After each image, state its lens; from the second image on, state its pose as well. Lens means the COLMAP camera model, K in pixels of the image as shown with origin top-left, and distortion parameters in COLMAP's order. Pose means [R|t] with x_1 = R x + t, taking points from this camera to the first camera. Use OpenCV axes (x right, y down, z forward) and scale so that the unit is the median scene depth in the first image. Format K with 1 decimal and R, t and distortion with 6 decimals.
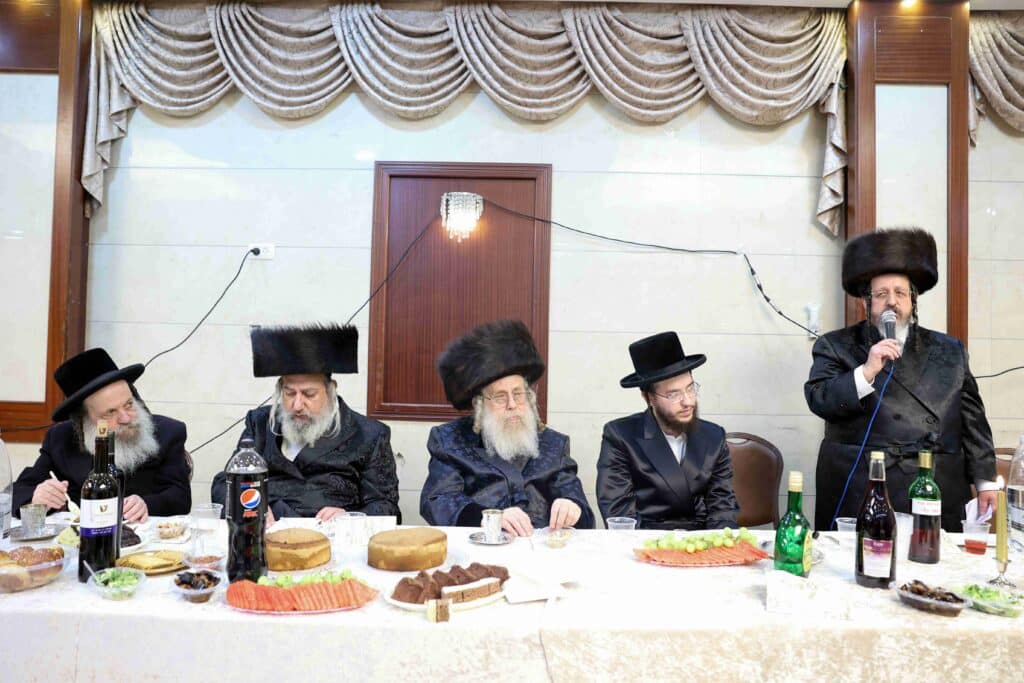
lens RADIAL K [[720.8, 0, 517.3], [0, 720.8, 346.0], [0, 0, 1]] dist [-0.106592, 0.089650]
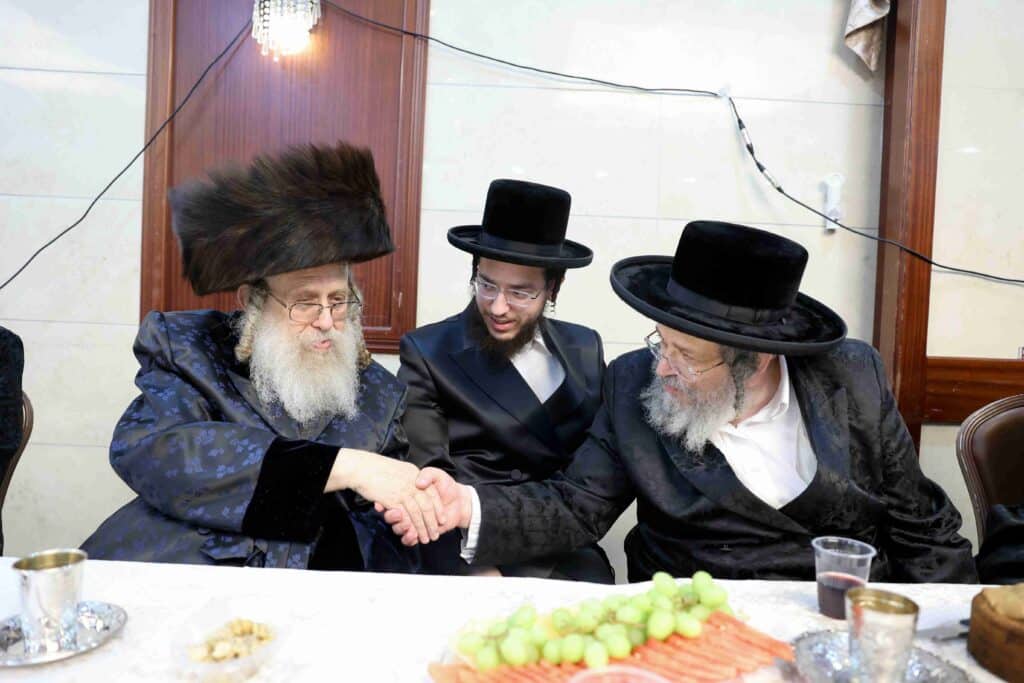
lens RADIAL K [[720.8, 0, 518.2], [0, 720.8, 340.9], [0, 0, 1]] dist [-0.106592, 0.089650]
pose [[0.999268, 0.017210, 0.034163, 0.111973], [-0.019494, 0.997516, 0.067689, 0.052284], [-0.032913, -0.068306, 0.997121, 0.360569]]
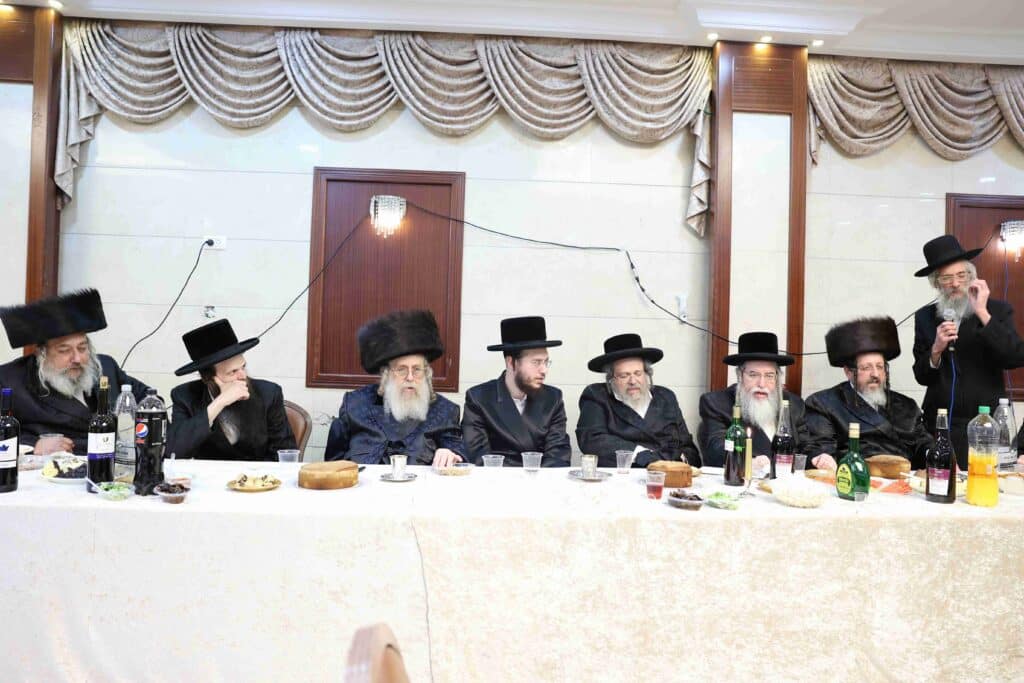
lens RADIAL K [[720.8, 0, 516.3], [0, 720.8, 341.8], [0, 0, 1]] dist [-0.106592, 0.089650]
pose [[0.997777, 0.007462, 0.066227, 0.057120], [-0.008856, 0.999745, 0.020771, 0.000257], [-0.066055, -0.021311, 0.997588, -0.193881]]
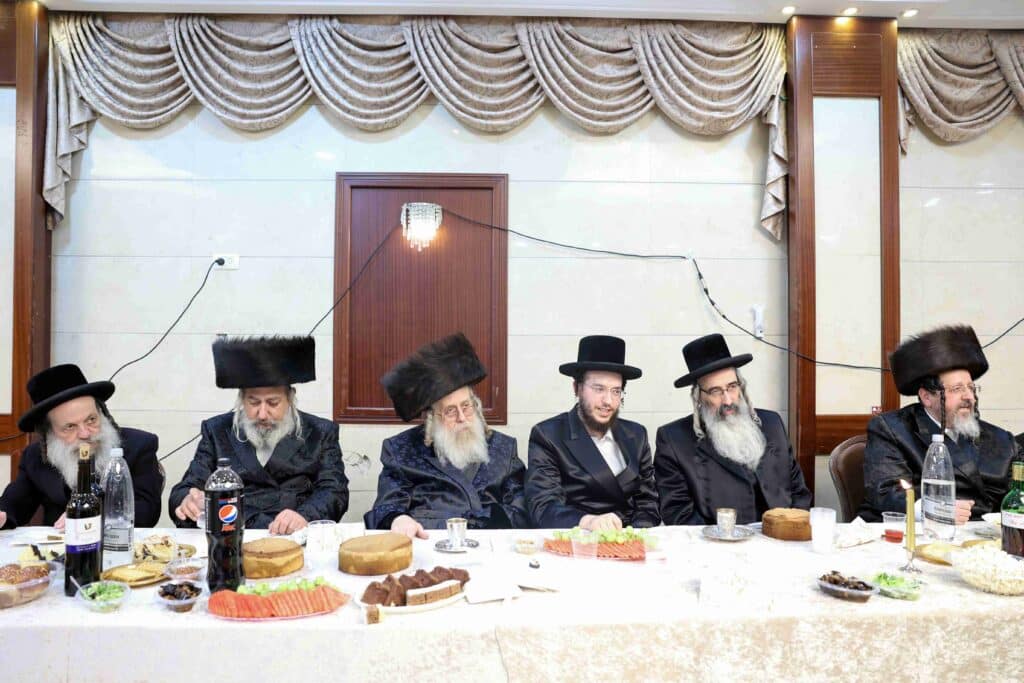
lens RADIAL K [[720.8, 0, 516.6], [0, 720.8, 344.6], [0, 0, 1]] dist [-0.106592, 0.089650]
pose [[0.998719, -0.017204, 0.047586, 0.007265], [0.016523, 0.999756, 0.014675, -0.022392], [-0.047827, -0.013870, 0.998759, -0.041169]]
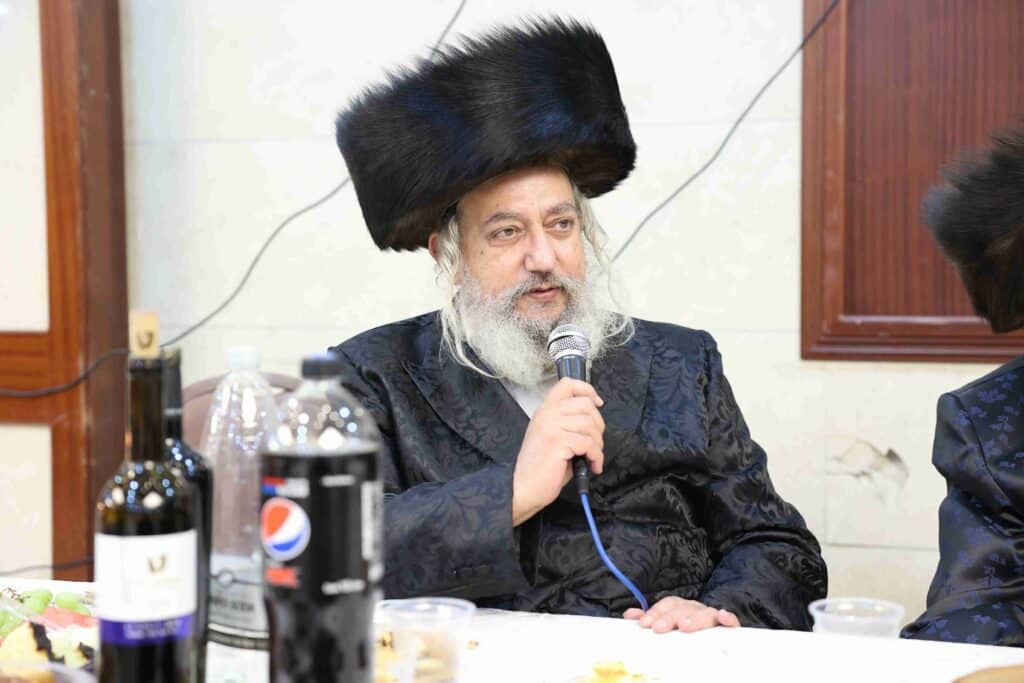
lens RADIAL K [[1612.5, 0, 503.8], [0, 1612.5, 348.0], [0, 0, 1]] dist [0.138482, 0.000000]
pose [[0.943001, -0.014108, -0.332491, -0.073671], [0.036887, 0.997376, 0.062300, 0.036928], [0.330740, -0.071013, 0.941046, 0.140546]]
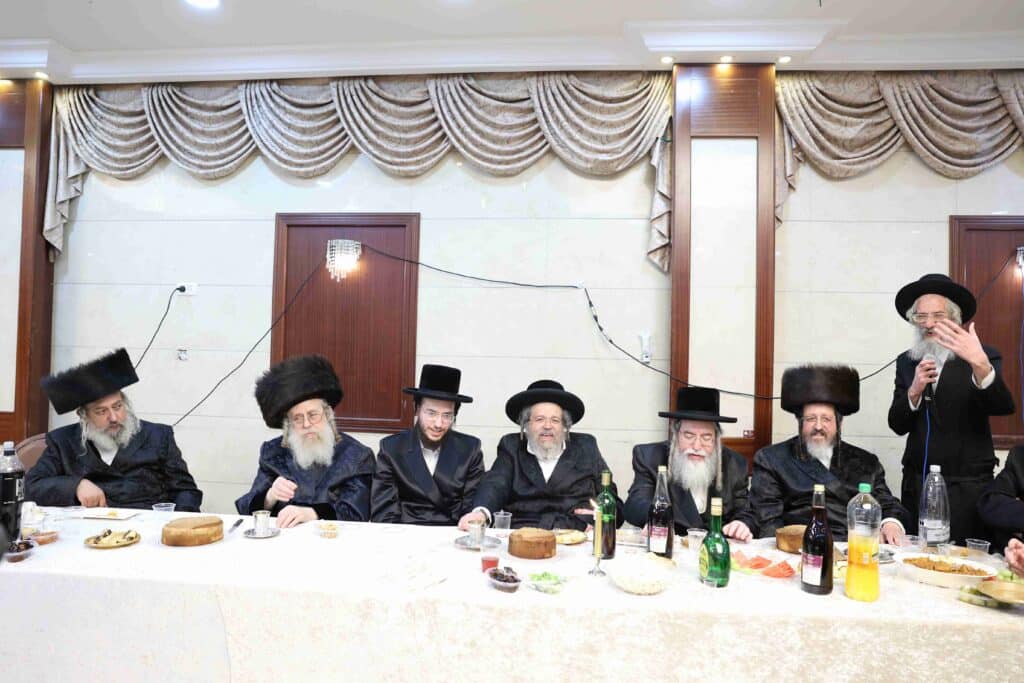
lens RADIAL K [[720.8, 0, 504.6], [0, 720.8, 344.0], [0, 0, 1]] dist [-0.106592, 0.089650]
pose [[0.996038, 0.000616, -0.088922, 0.298115], [-0.000451, 0.999998, 0.001878, -0.042693], [0.088923, -0.001831, 0.996037, -0.162145]]
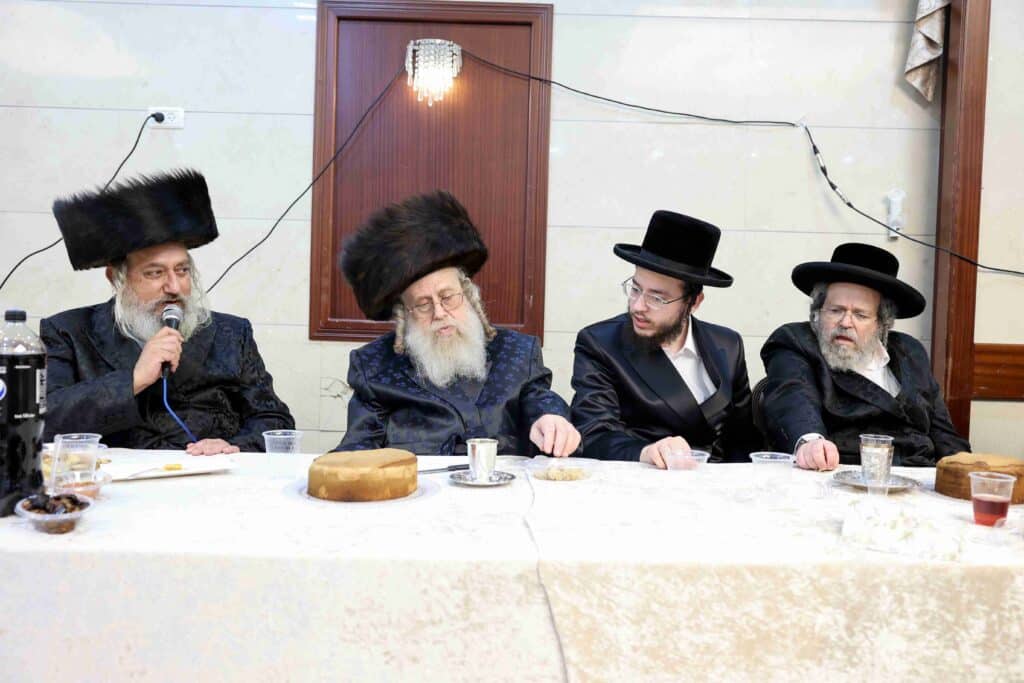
lens RADIAL K [[896.4, 0, 512.8], [0, 896.4, 344.6], [0, 0, 1]] dist [-0.043033, 0.057734]
pose [[0.999918, 0.005713, 0.011472, -0.002950], [-0.006416, 0.998042, 0.062219, 0.047070], [-0.011094, -0.062287, 0.997997, 0.041866]]
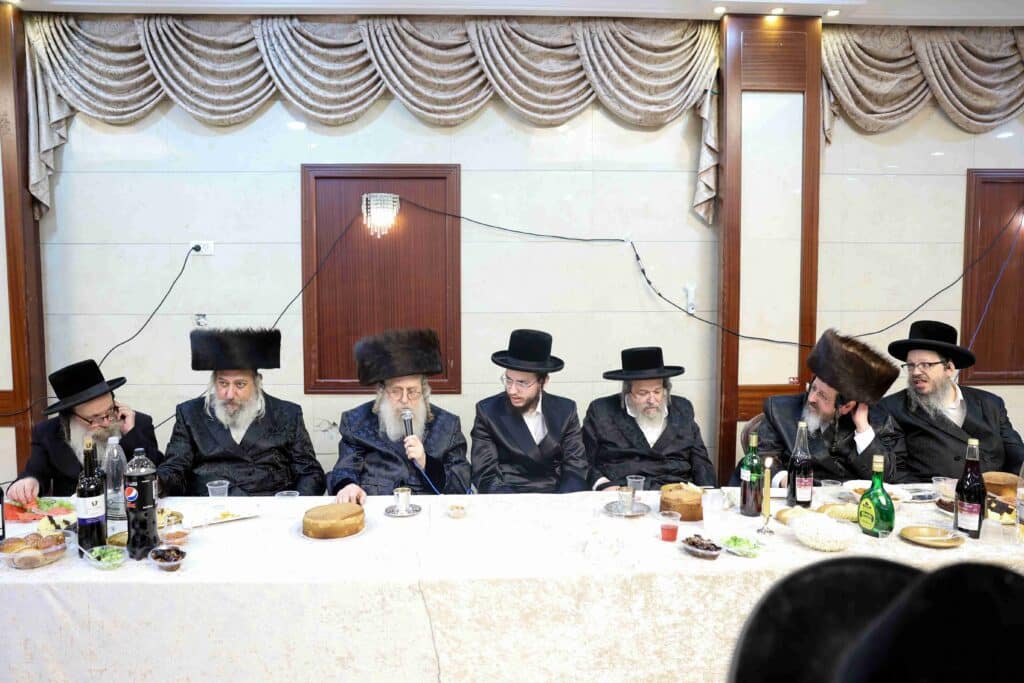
lens RADIAL K [[720.8, 0, 512.3], [0, 720.8, 348.7], [0, 0, 1]] dist [-0.106592, 0.089650]
pose [[0.997892, -0.028310, 0.058392, 0.057468], [0.022351, 0.994708, 0.100282, -0.078891], [-0.060922, -0.098766, 0.993244, -0.150186]]
